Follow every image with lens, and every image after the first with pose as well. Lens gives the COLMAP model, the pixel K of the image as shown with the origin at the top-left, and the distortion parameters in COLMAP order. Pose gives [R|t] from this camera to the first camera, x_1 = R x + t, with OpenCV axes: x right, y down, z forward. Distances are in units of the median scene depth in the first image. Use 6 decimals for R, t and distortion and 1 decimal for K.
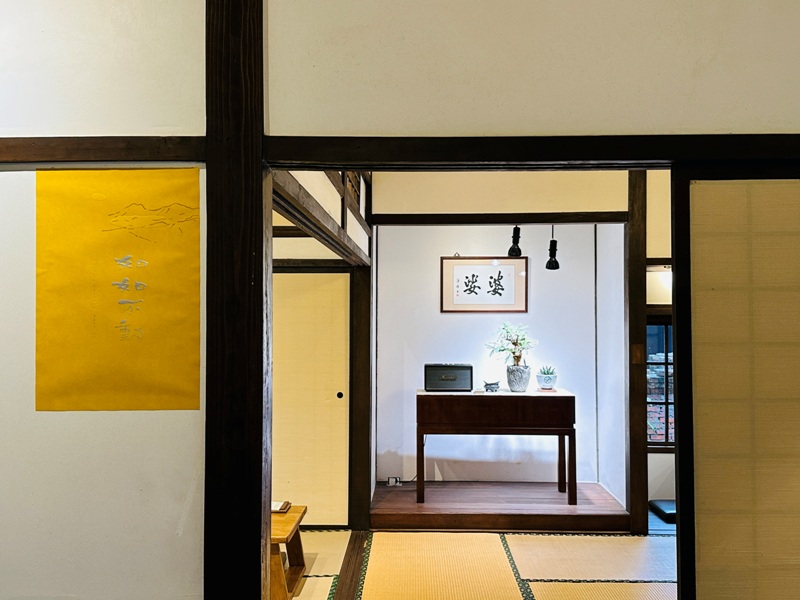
lens RADIAL K [[781.2, 0, 400.0], [0, 781.2, 300.0], [0, 0, 1]] dist [0.118283, 0.000215]
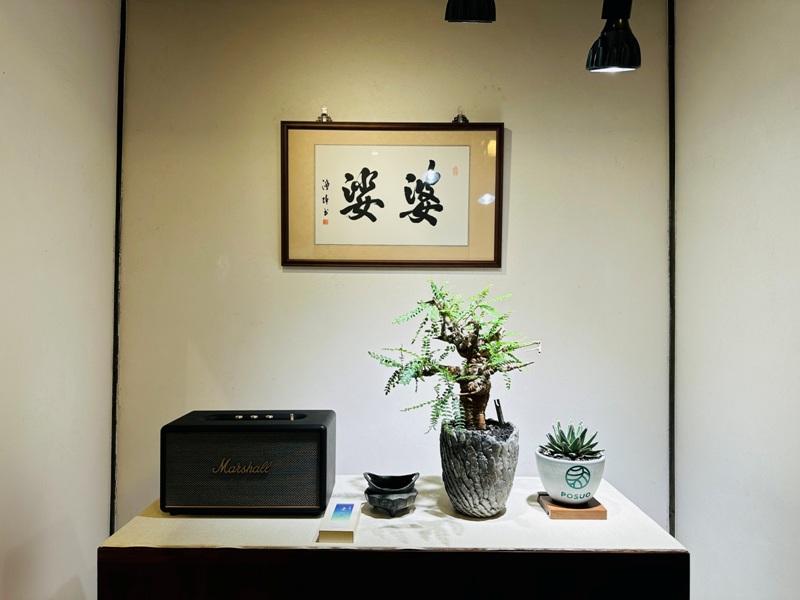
lens RADIAL K [[562.2, 0, 400.0], [0, 562.2, 300.0], [0, 0, 1]] dist [0.088322, -0.101612]
pose [[0.999710, 0.003849, 0.023758, 0.114326], [-0.004181, 0.999894, 0.013926, 0.032349], [-0.023702, -0.014021, 0.999621, 0.776333]]
